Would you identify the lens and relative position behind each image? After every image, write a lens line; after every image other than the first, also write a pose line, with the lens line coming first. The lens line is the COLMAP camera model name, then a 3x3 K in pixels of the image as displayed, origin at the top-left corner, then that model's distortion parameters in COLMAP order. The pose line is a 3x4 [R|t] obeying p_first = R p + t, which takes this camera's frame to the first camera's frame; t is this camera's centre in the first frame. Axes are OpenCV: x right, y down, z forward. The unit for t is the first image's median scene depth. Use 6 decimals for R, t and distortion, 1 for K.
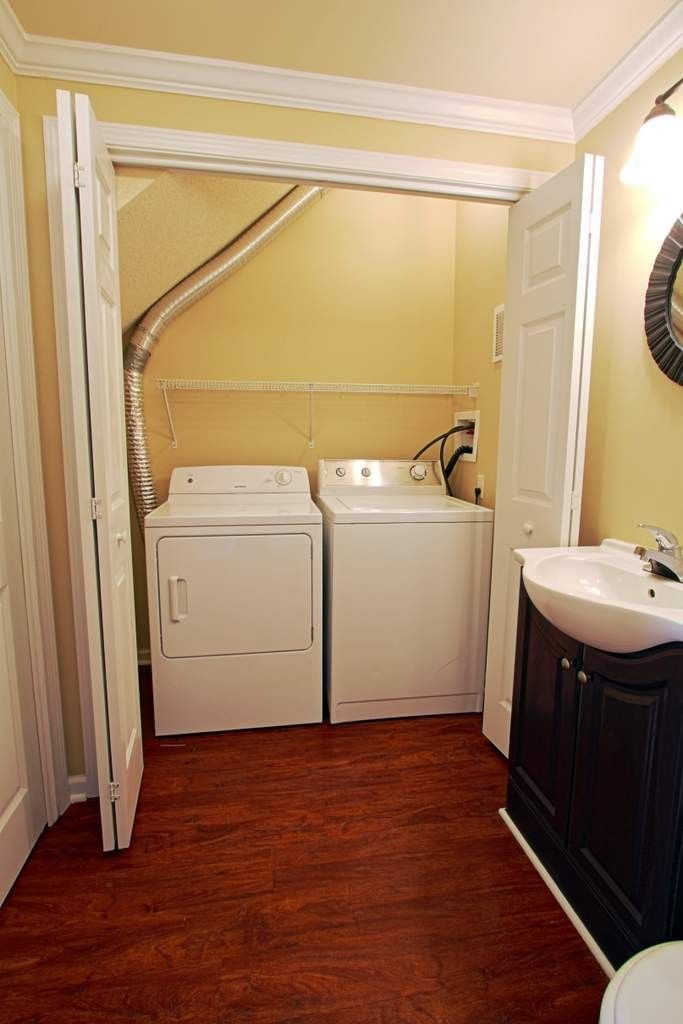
lens RADIAL K [[503.4, 0, 340.5], [0, 503.4, 509.6], [0, 0, 1]] dist [-0.006998, 0.000116]
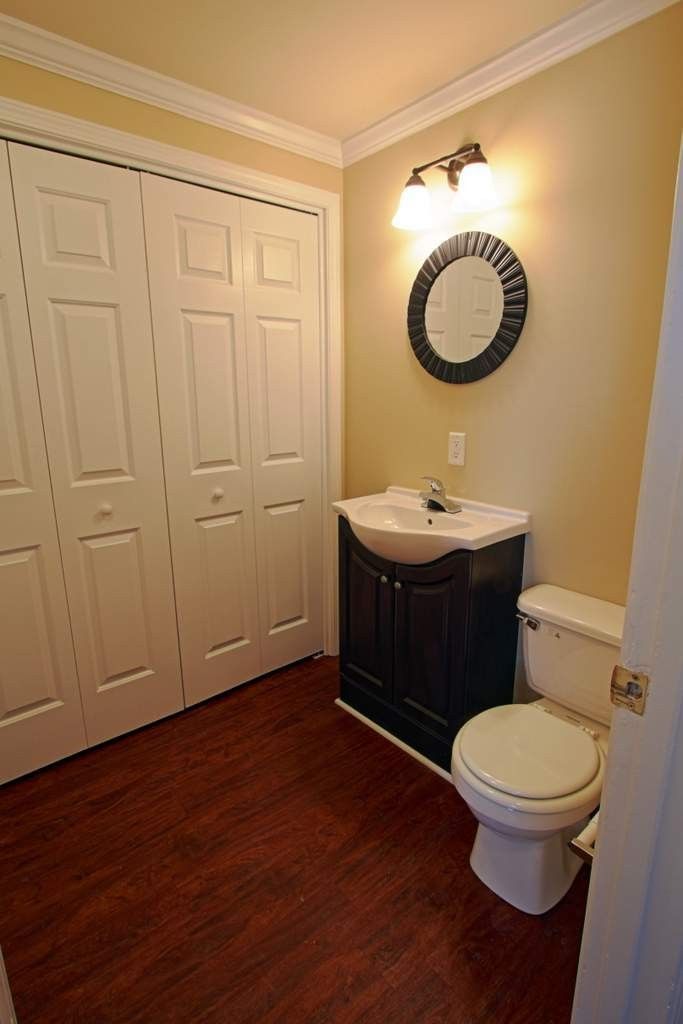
lens RADIAL K [[503.4, 0, 343.8], [0, 503.4, 511.3], [0, 0, 1]] dist [-0.006998, 0.000116]
pose [[0.868910, -0.132953, 0.476780, -0.287919], [0.085361, 0.989068, 0.120242, -0.060431], [-0.487554, -0.063781, 0.870760, -0.159740]]
